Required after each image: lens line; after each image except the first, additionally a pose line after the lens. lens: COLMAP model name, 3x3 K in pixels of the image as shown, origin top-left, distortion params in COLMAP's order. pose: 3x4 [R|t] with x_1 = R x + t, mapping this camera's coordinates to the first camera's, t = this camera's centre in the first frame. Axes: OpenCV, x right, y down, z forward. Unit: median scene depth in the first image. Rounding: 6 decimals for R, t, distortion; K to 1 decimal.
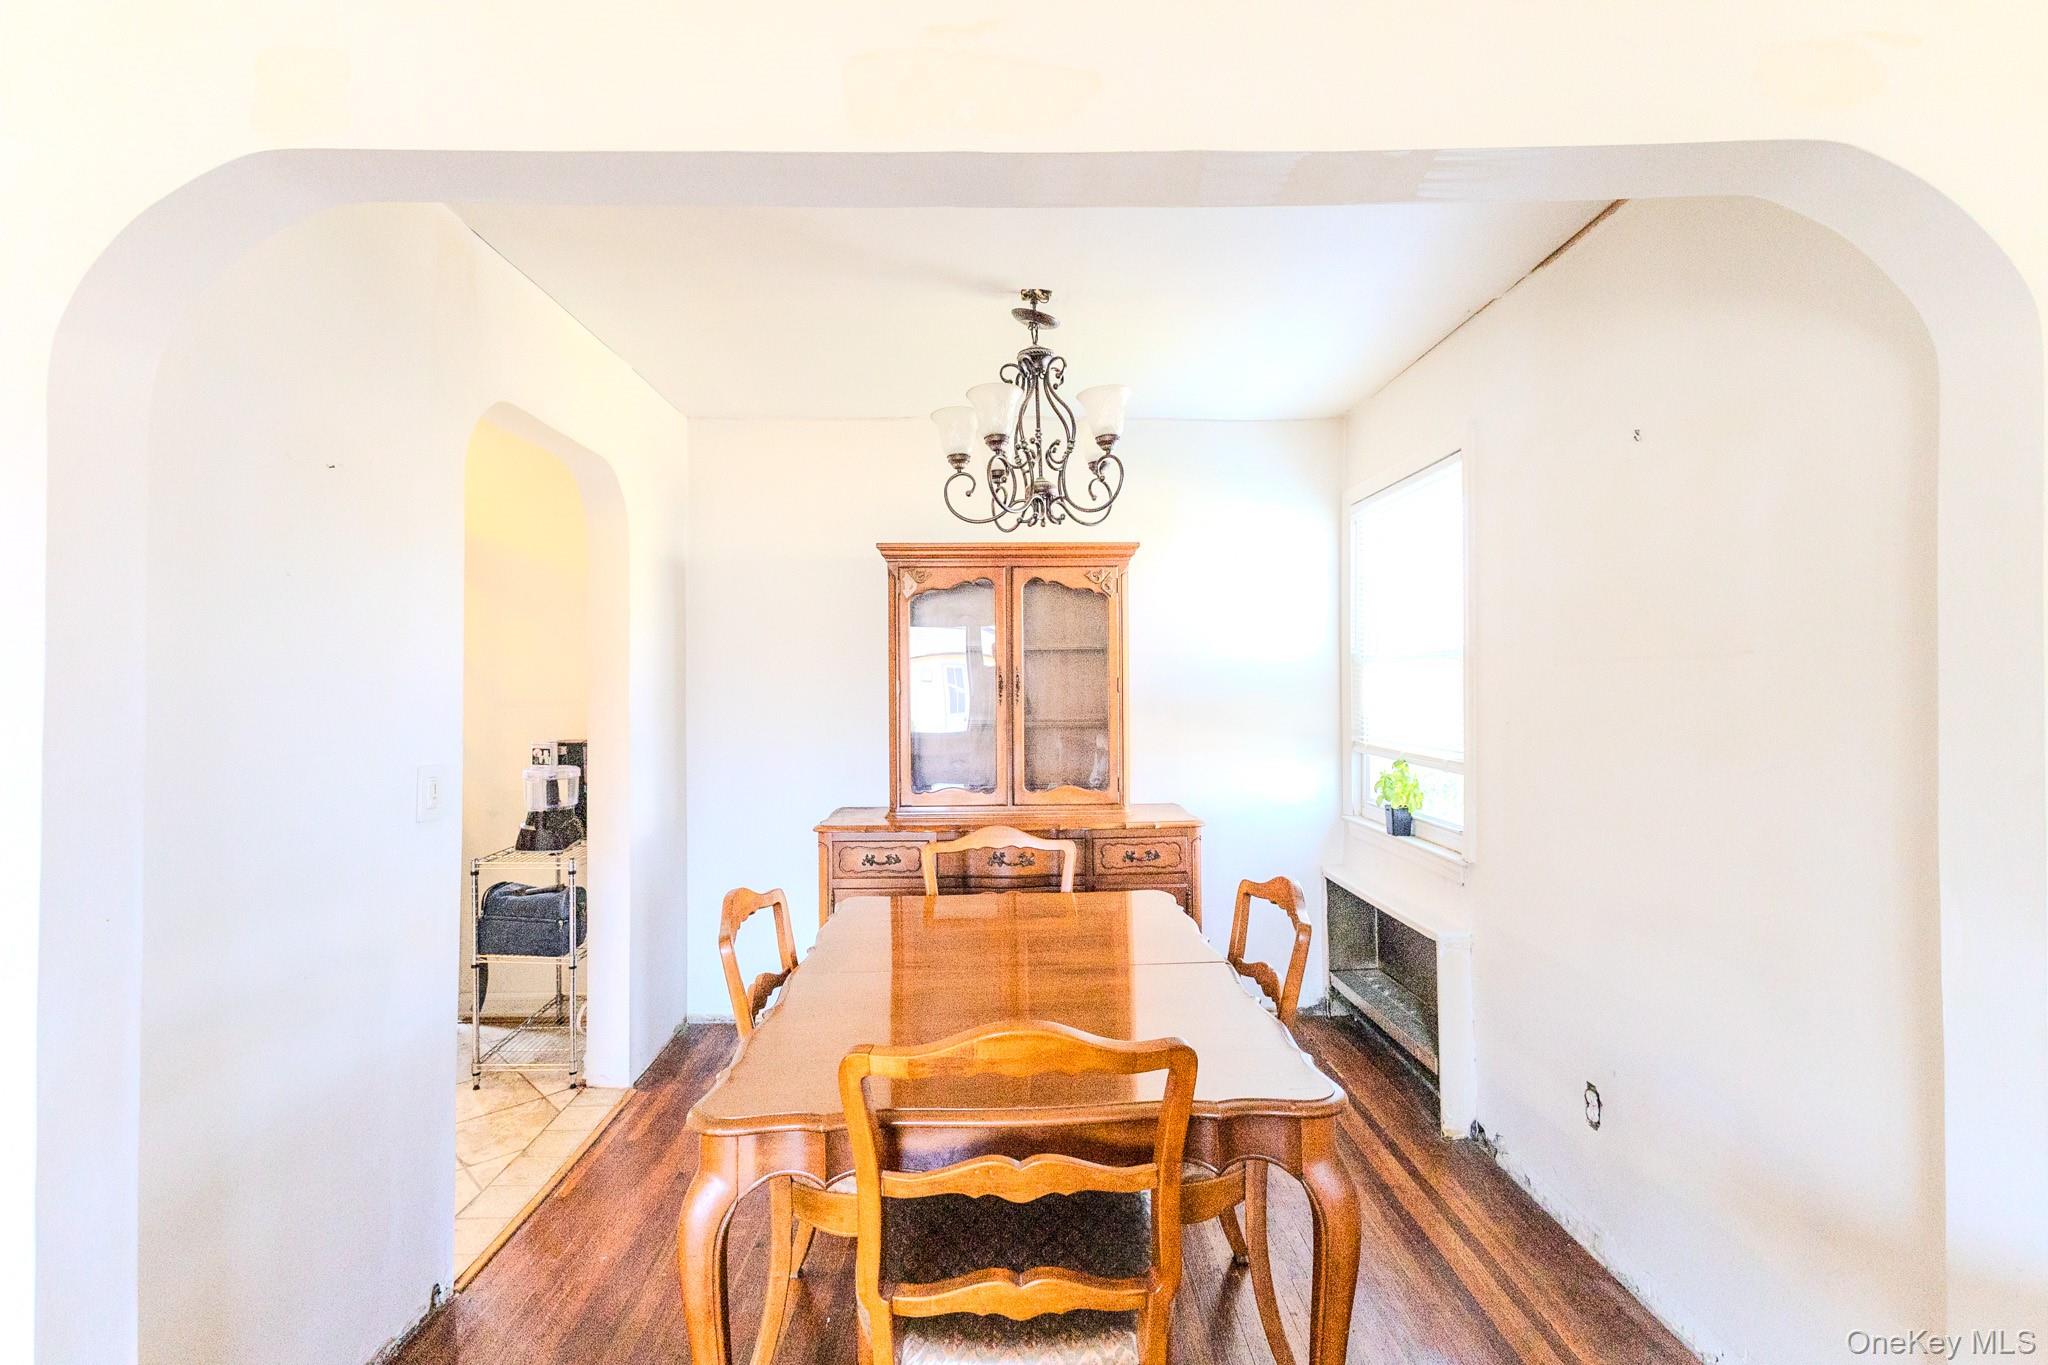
lens RADIAL K [[943.4, 0, 1033.0], [0, 943.4, 680.9], [0, 0, 1]] dist [0.012943, 0.000382]
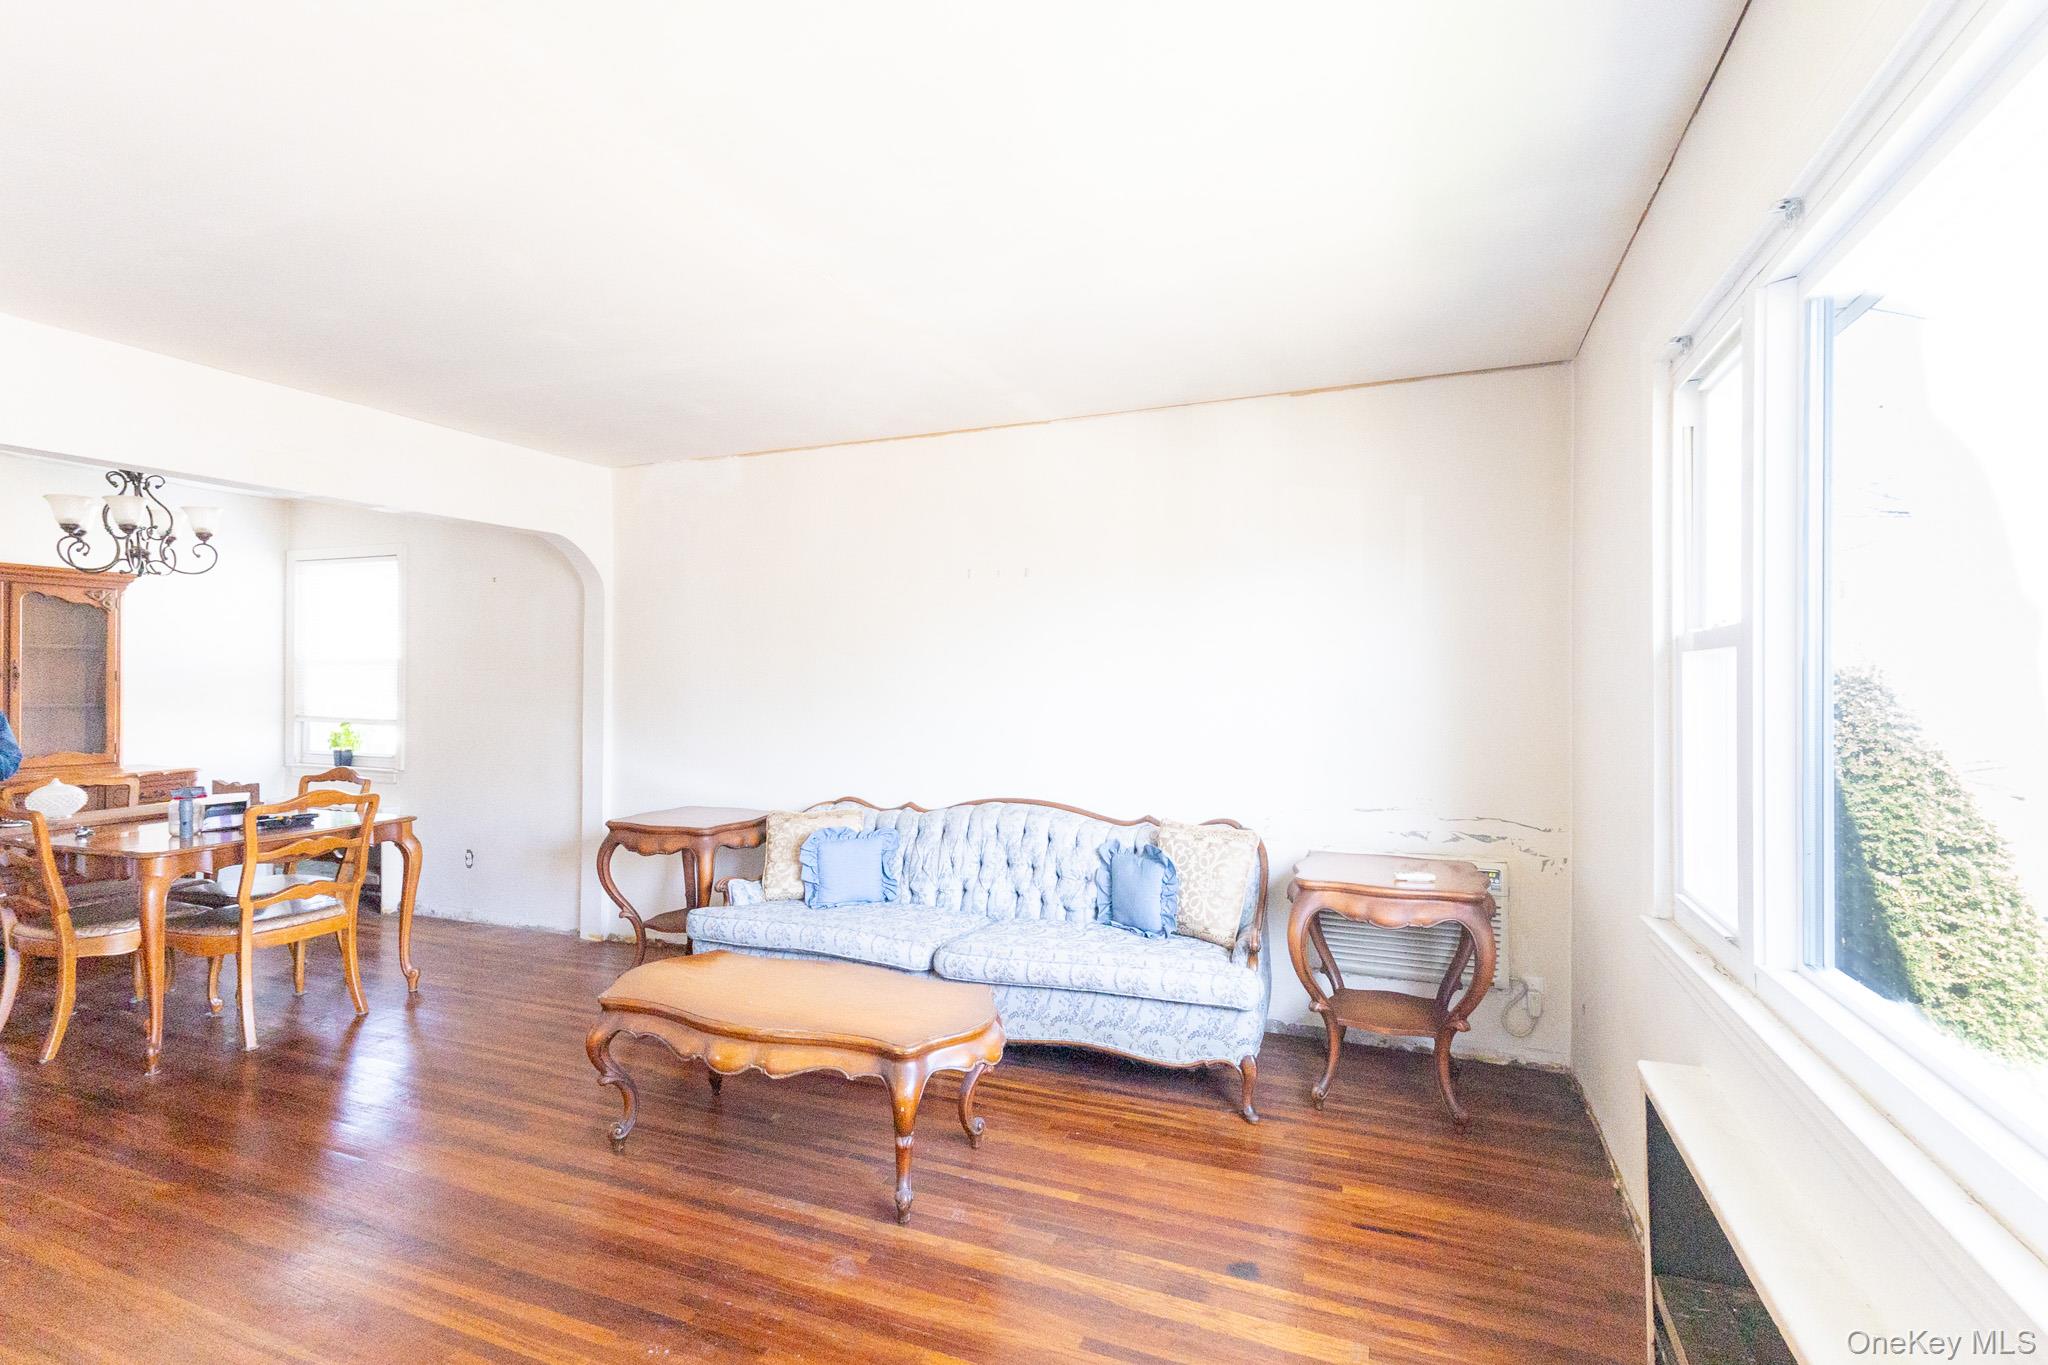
lens RADIAL K [[943.4, 0, 1031.8], [0, 943.4, 681.5], [0, 0, 1]] dist [0.012943, 0.000382]
pose [[0.400743, 0.008813, 0.916148, -0.679919], [-0.012275, 0.999916, -0.004249, 0.001485], [-0.916108, -0.009543, 0.400817, -0.813105]]
